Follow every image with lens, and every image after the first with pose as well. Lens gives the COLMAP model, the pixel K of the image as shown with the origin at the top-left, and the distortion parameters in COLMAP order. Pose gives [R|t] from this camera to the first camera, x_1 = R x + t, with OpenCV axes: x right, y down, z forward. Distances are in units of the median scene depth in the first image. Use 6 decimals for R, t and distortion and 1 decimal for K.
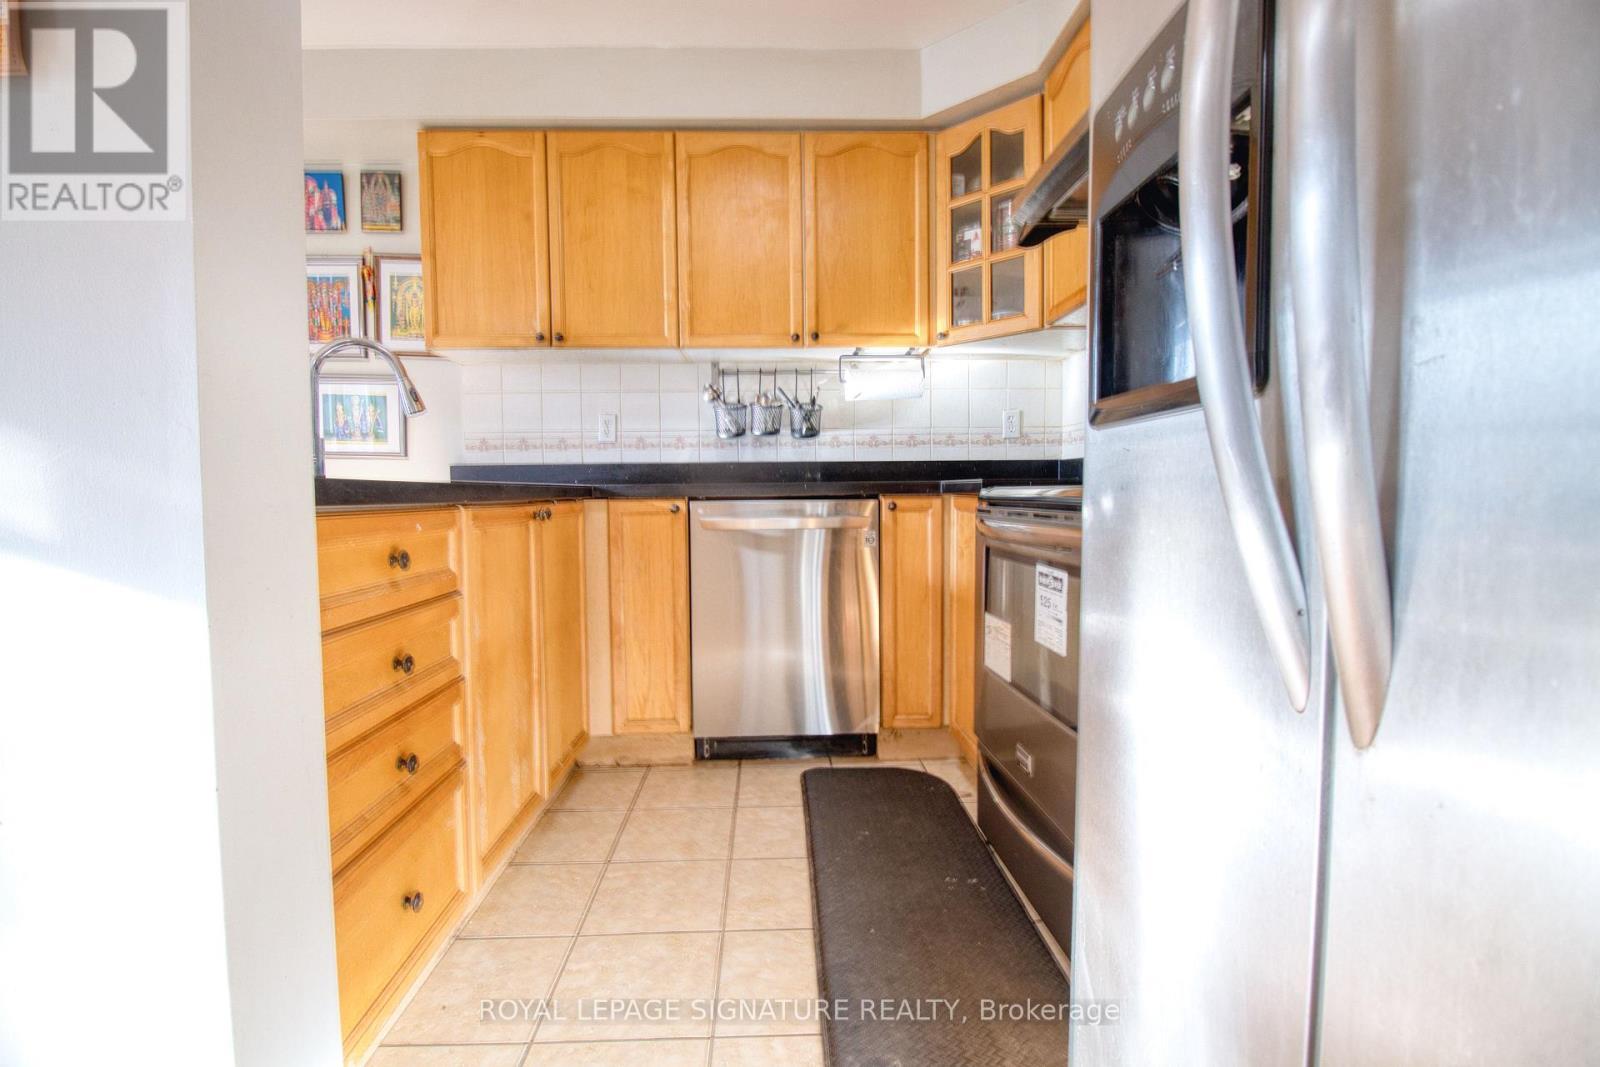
lens RADIAL K [[736.7, 0, 797.1], [0, 736.7, 527.6], [0, 0, 1]] dist [-0.003505, -0.011210]
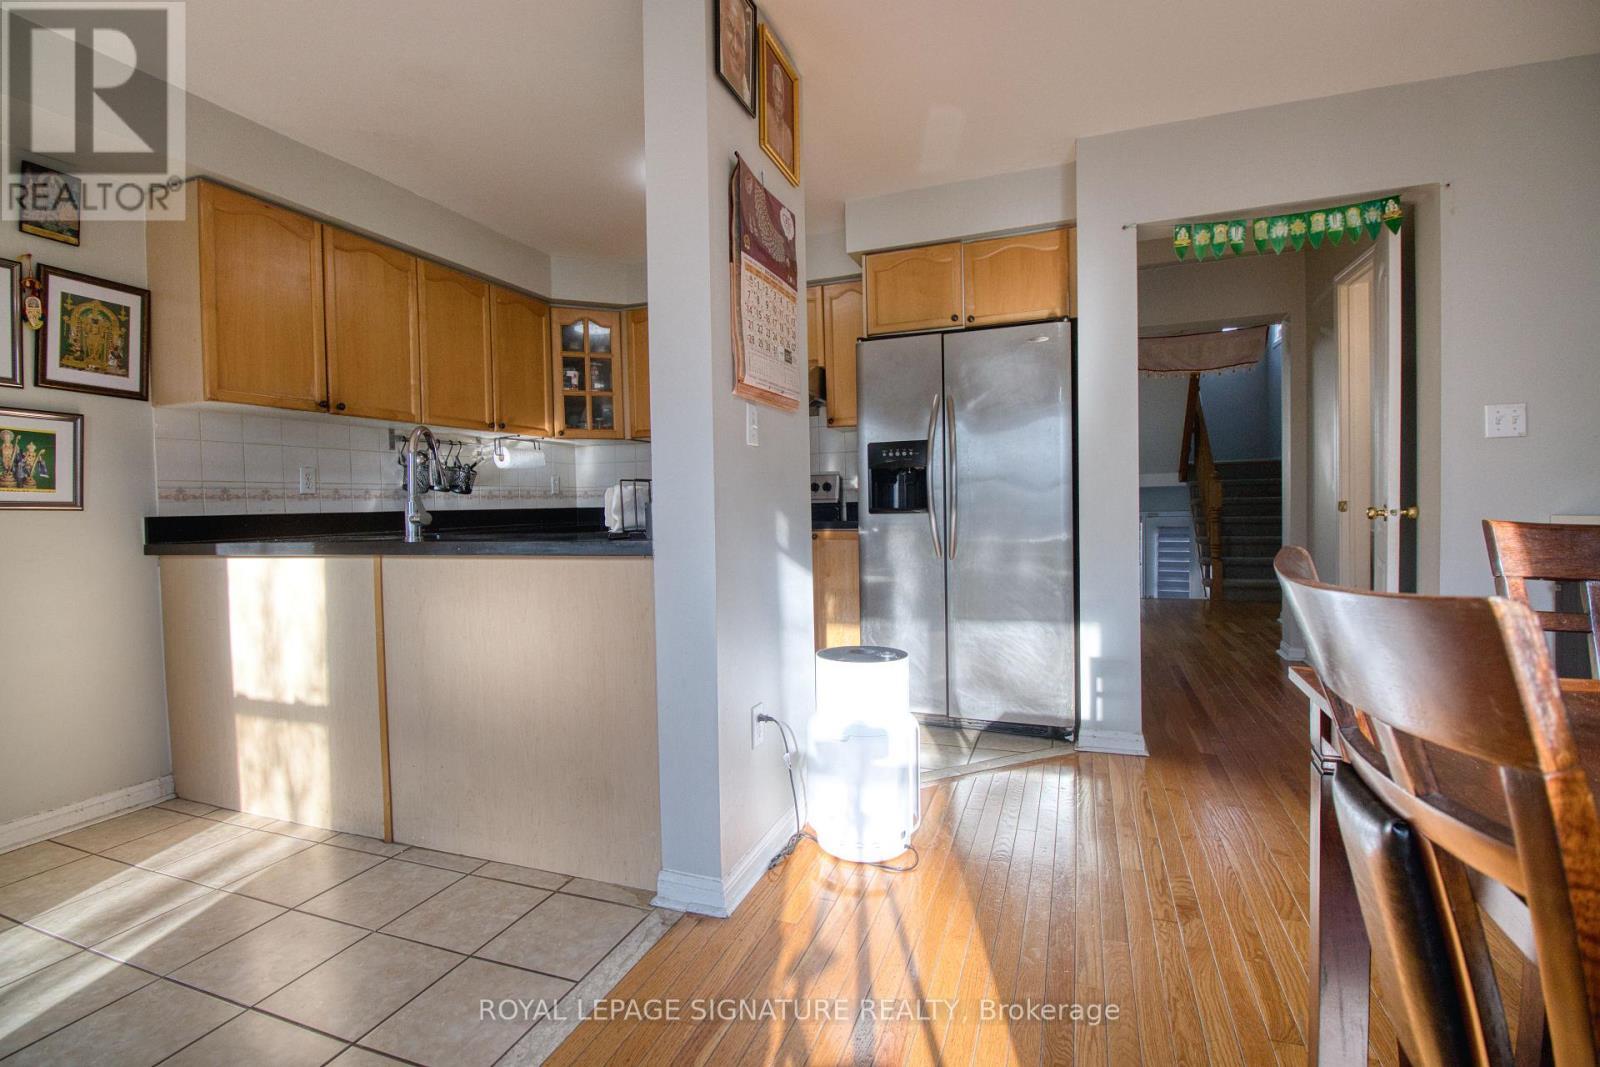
lens RADIAL K [[736.7, 0, 798.9], [0, 736.7, 523.0], [0, 0, 1]] dist [-0.003505, -0.011210]
pose [[0.387437, -0.021763, 0.921639, -1.104590], [0.062699, 0.998029, -0.002791, -0.027842], [-0.919762, 0.058867, 0.388038, -0.090157]]
